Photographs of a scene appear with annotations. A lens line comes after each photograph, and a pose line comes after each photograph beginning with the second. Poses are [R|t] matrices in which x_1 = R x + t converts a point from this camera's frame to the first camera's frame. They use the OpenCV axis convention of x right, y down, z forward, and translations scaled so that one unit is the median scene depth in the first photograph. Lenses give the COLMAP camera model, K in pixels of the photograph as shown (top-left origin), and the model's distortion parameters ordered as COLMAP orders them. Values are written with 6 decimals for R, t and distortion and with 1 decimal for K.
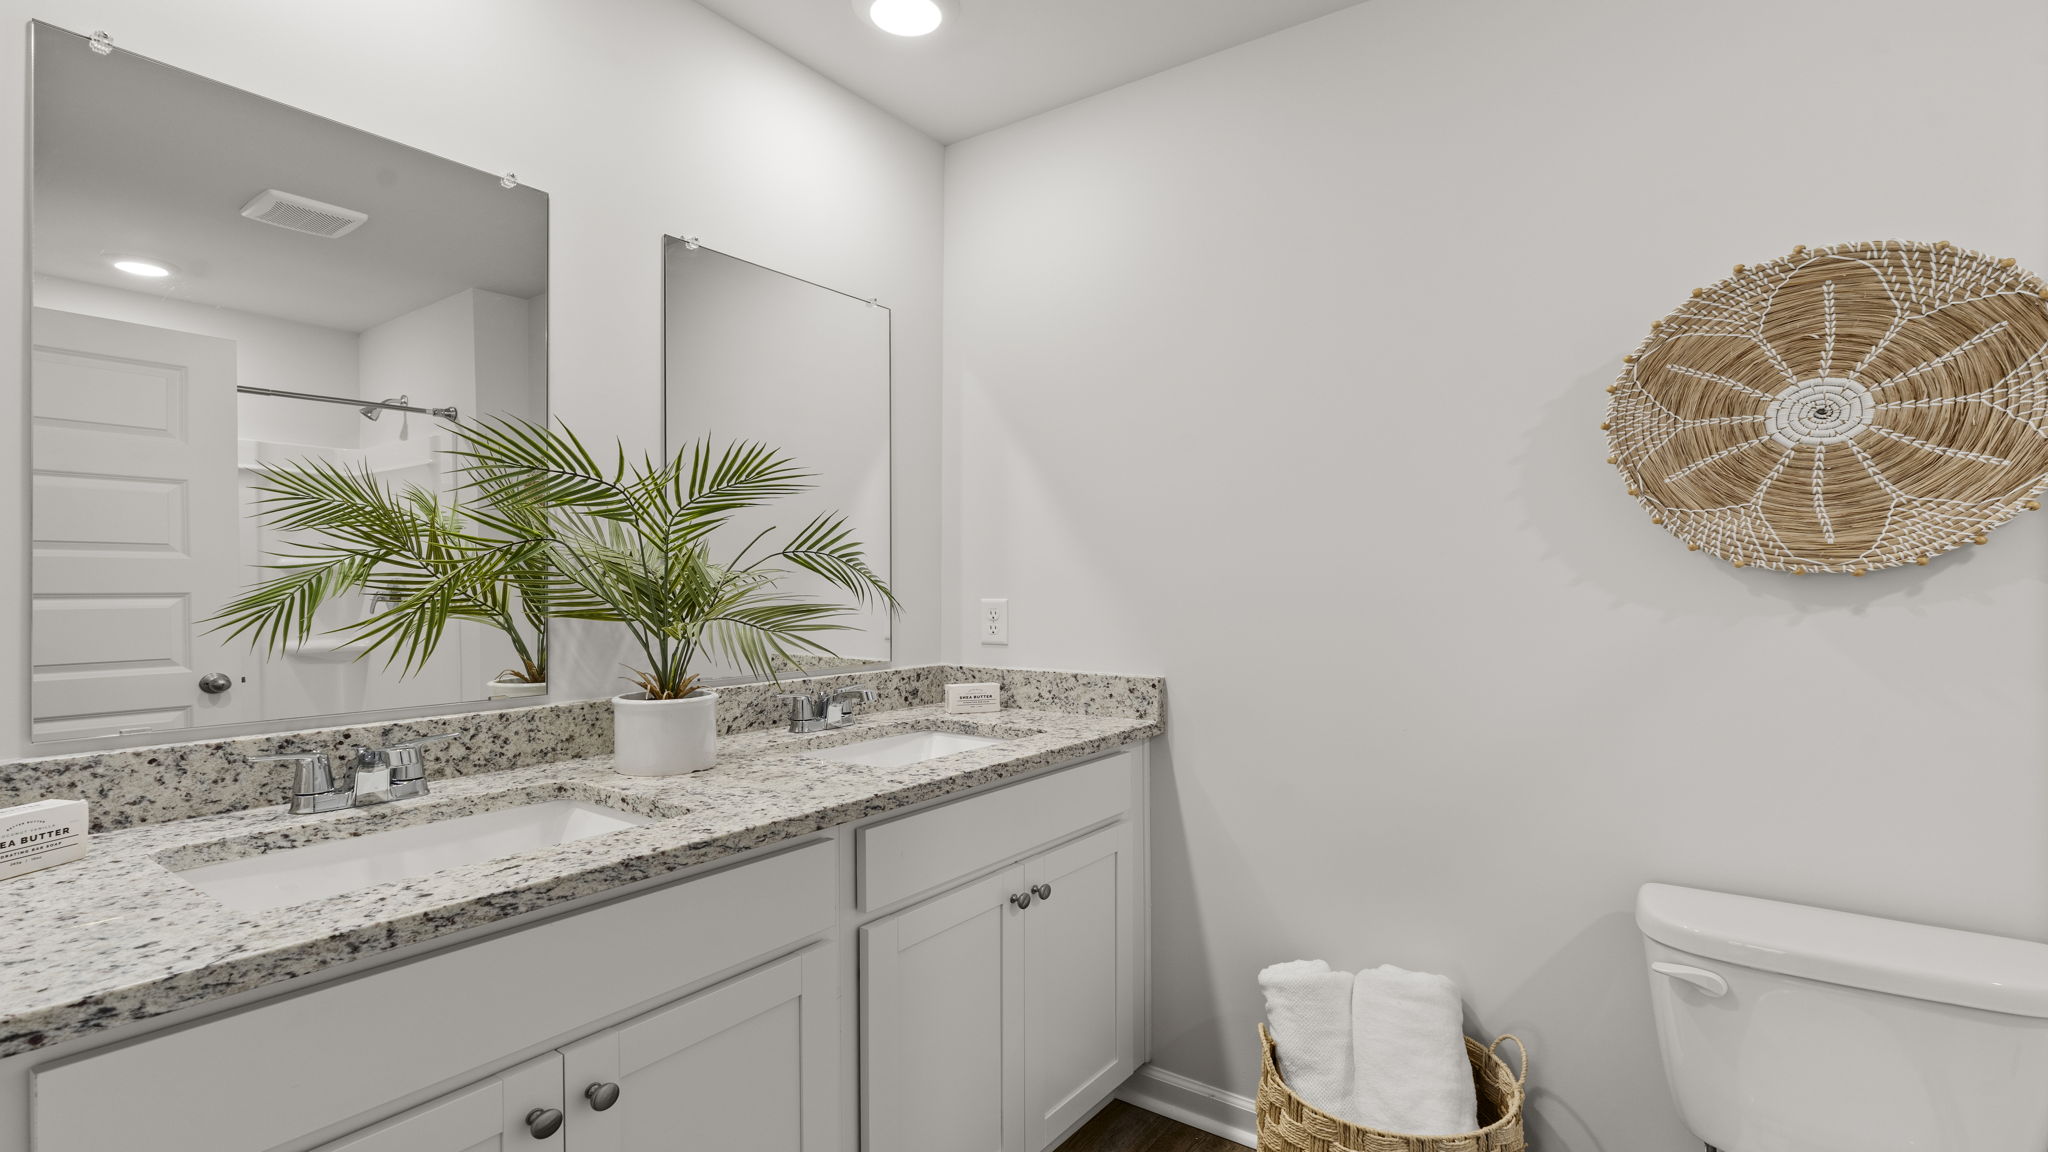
lens RADIAL K [[937.7, 0, 1012.5], [0, 937.7, 567.0], [0, 0, 1]] dist [-0.001187, -0.000180]
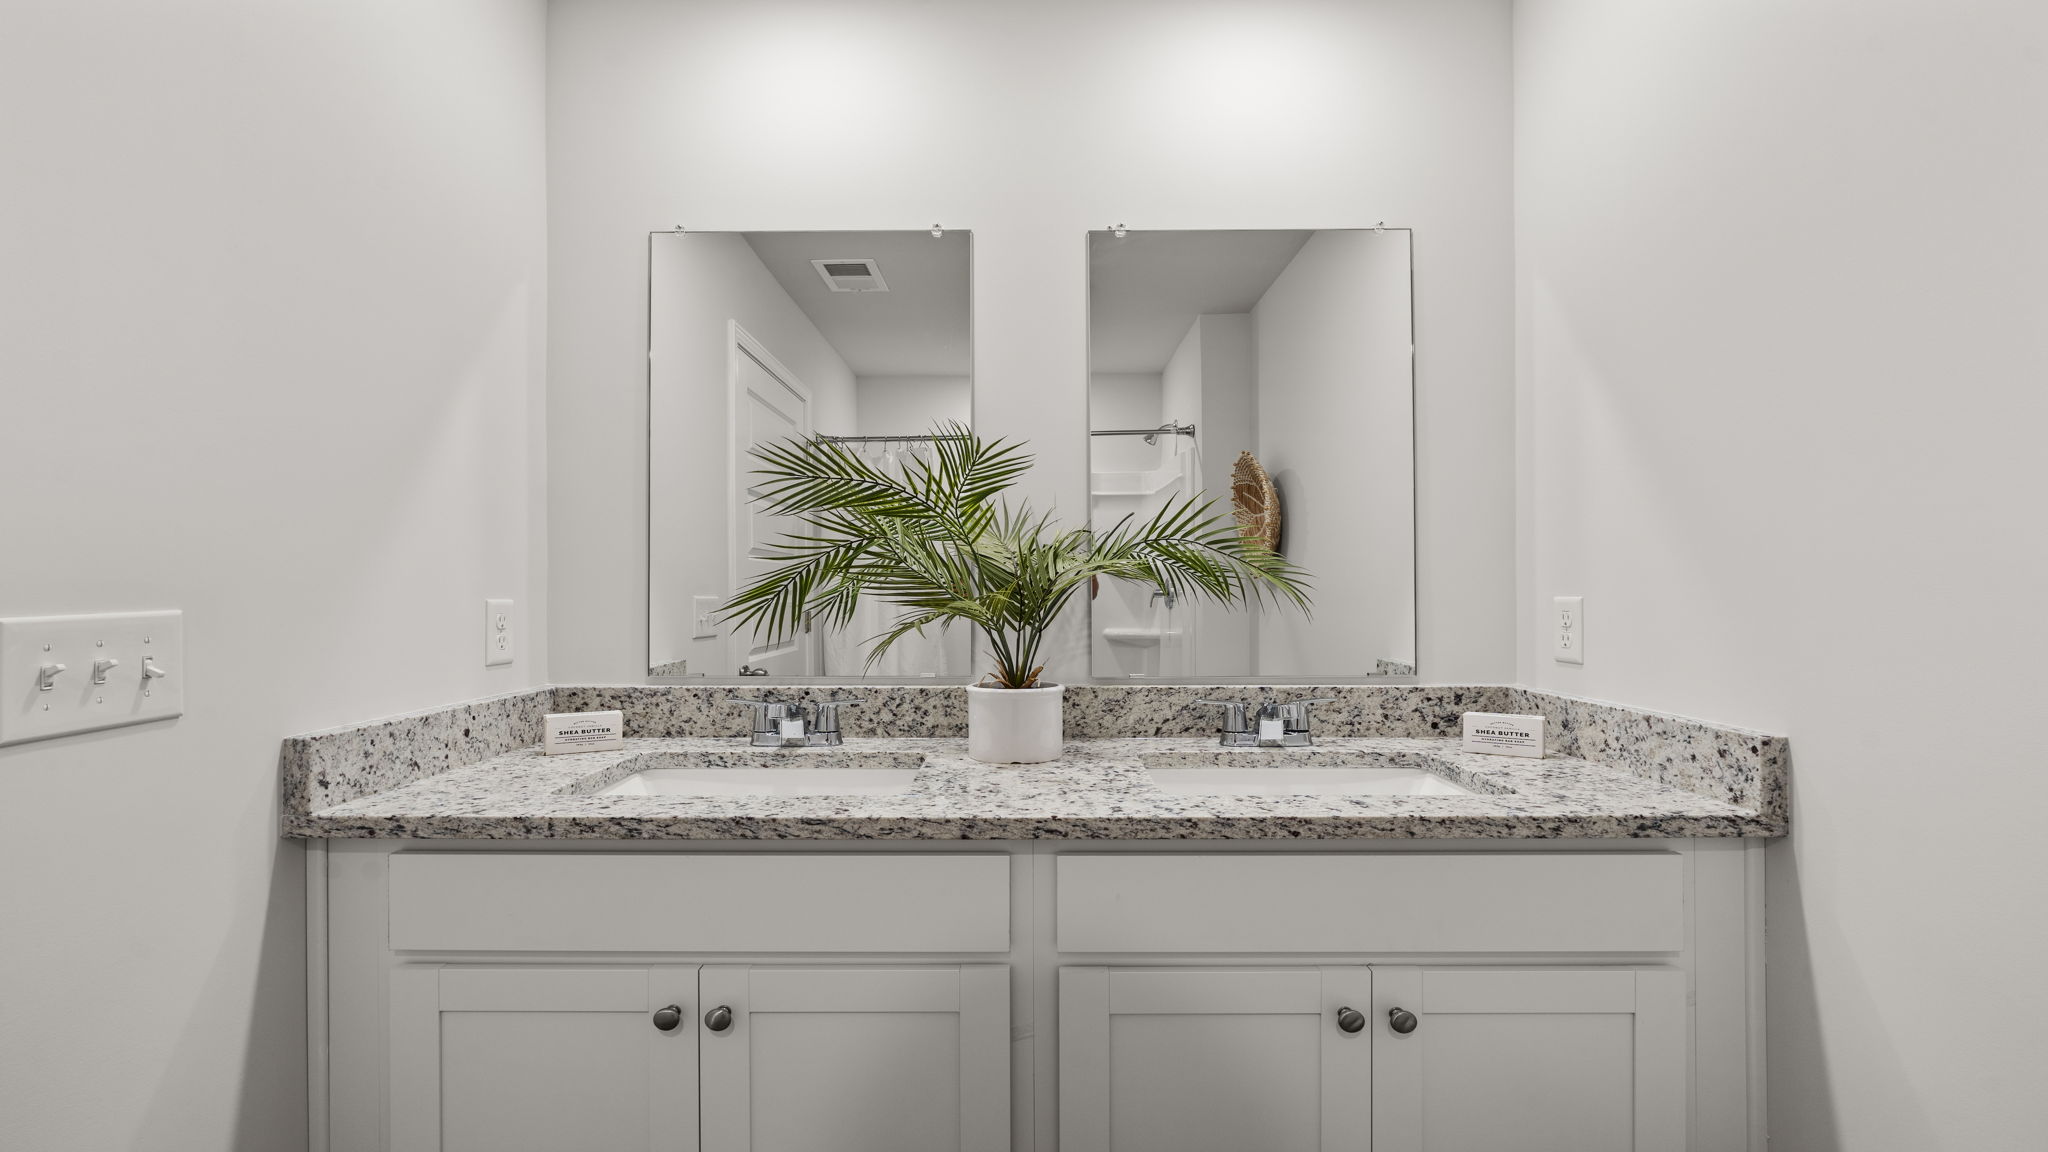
lens RADIAL K [[946.3, 0, 1021.0], [0, 946.3, 550.6], [0, 0, 1]] dist [-0.006353, -0.000270]
pose [[0.581894, -0.032180, -0.812628, 0.503554], [0.017630, 0.999481, -0.026955, 0.019339], [0.813074, 0.001358, 0.582159, 0.428290]]
